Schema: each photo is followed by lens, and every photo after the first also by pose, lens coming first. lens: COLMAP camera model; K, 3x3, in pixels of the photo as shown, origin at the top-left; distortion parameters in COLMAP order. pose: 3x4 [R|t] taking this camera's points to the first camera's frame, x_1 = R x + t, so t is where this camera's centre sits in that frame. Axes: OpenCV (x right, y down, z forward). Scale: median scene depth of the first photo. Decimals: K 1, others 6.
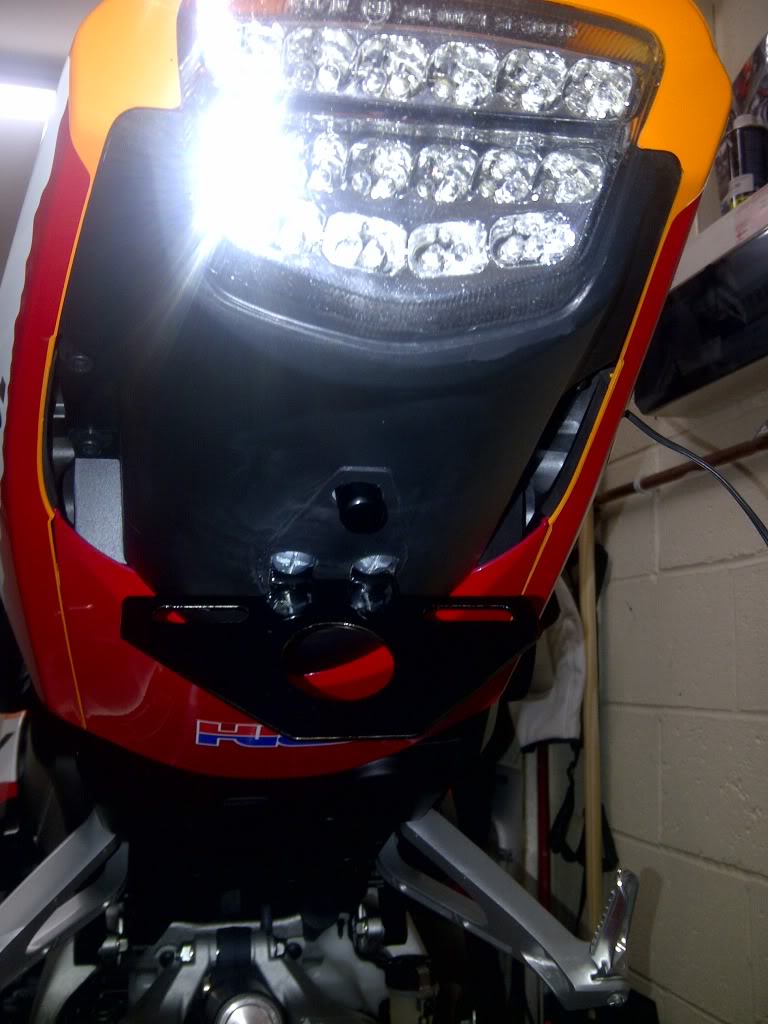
lens RADIAL K [[1071.5, 0, 384.0], [0, 1071.5, 512.0], [0, 0, 1]] dist [0.073814, -0.259091]
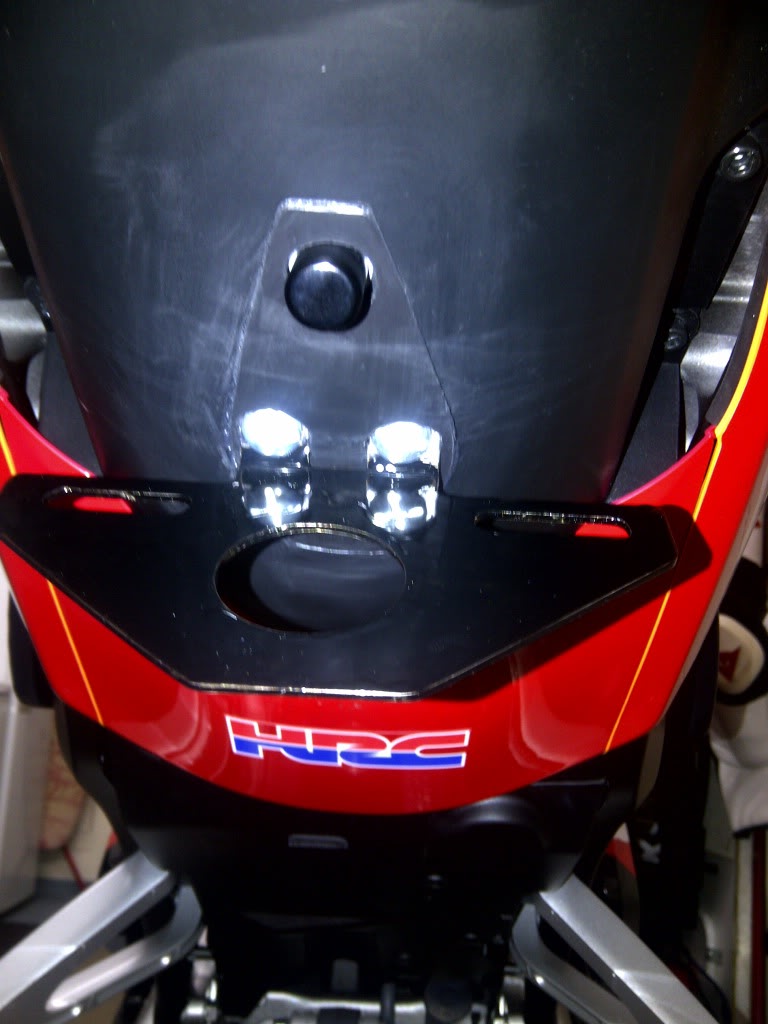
lens RADIAL K [[1071.5, 0, 384.0], [0, 1071.5, 512.0], [0, 0, 1]] dist [0.073814, -0.259091]
pose [[0.978837, 0.021378, -0.203522, 0.062455], [-0.034921, 0.997391, -0.063182, 0.073871], [0.201640, 0.068952, 0.977030, 0.221857]]
